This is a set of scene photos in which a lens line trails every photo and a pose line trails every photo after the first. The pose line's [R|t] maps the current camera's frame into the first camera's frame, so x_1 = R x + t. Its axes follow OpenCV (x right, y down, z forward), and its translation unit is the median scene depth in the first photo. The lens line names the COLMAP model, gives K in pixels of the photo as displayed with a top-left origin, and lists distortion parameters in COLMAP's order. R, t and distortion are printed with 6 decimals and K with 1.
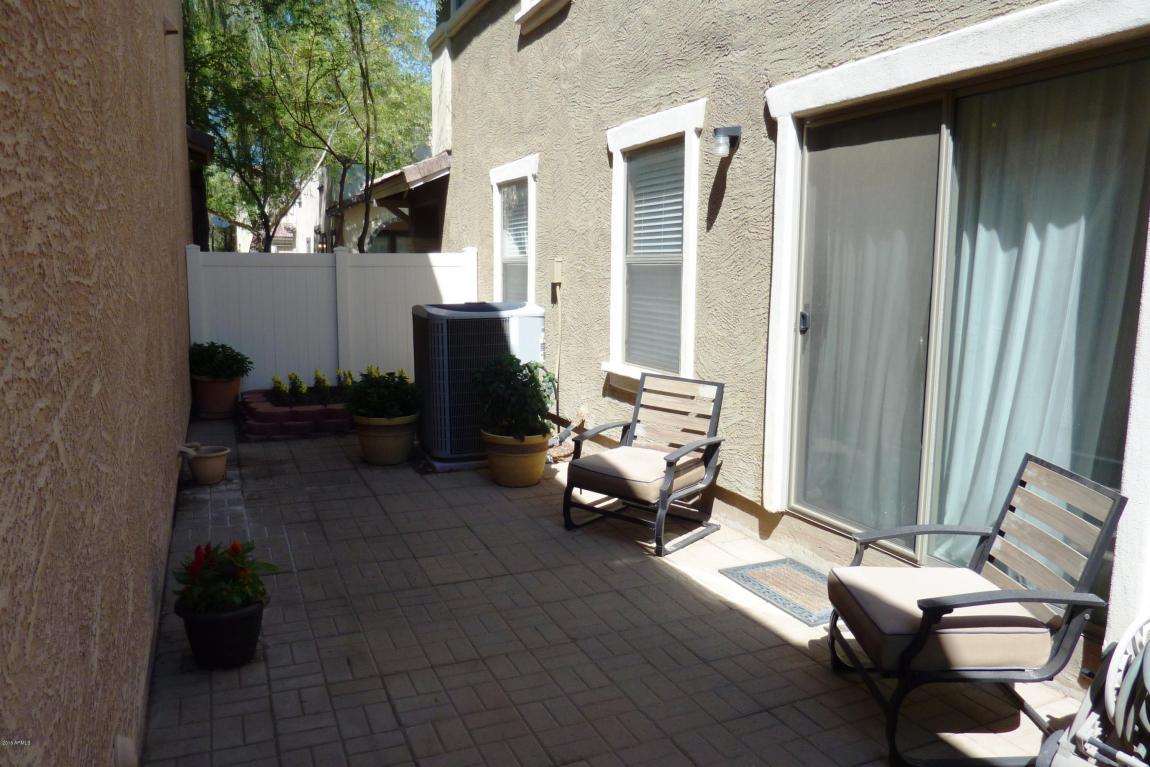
lens RADIAL K [[844.2, 0, 580.3], [0, 844.2, 384.7], [0, 0, 1]] dist [-0.009783, -0.025402]
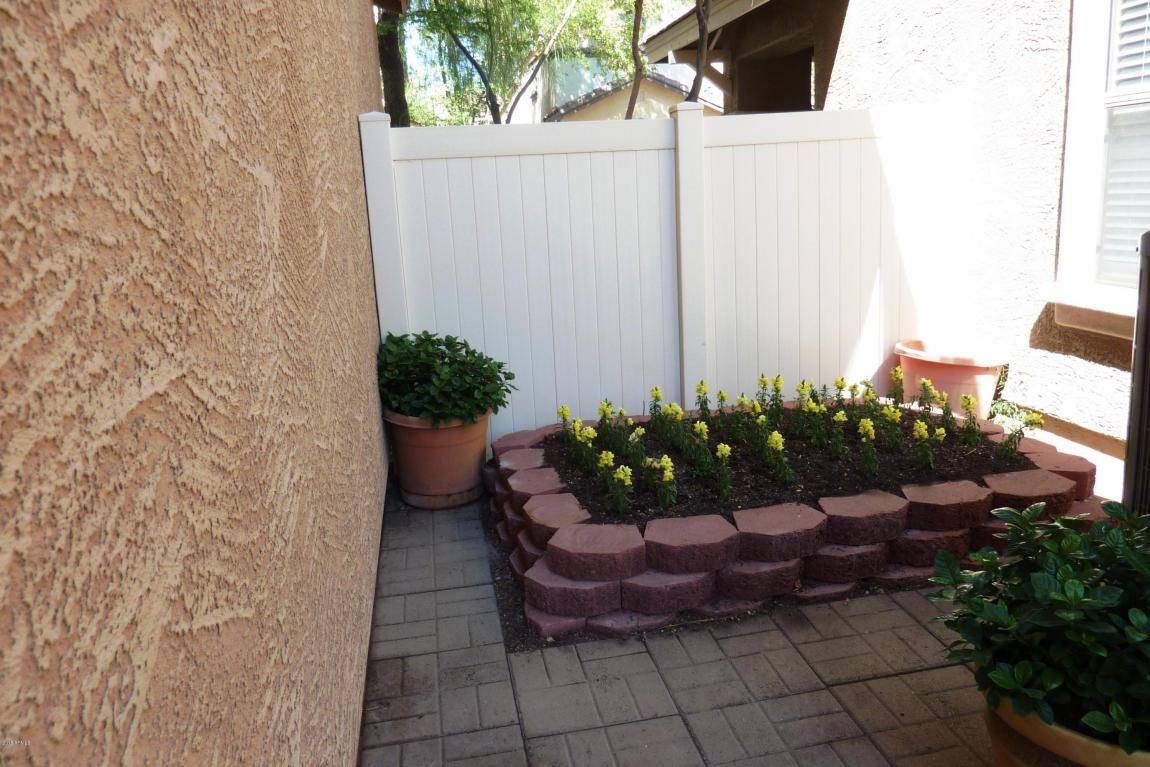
lens RADIAL K [[844.2, 0, 580.3], [0, 844.2, 384.7], [0, 0, 1]] dist [-0.009783, -0.025402]
pose [[0.973069, -0.009547, -0.230315, -0.259439], [0.030362, 0.995745, 0.087003, -0.060096], [0.228504, -0.091653, 0.969219, 0.593318]]
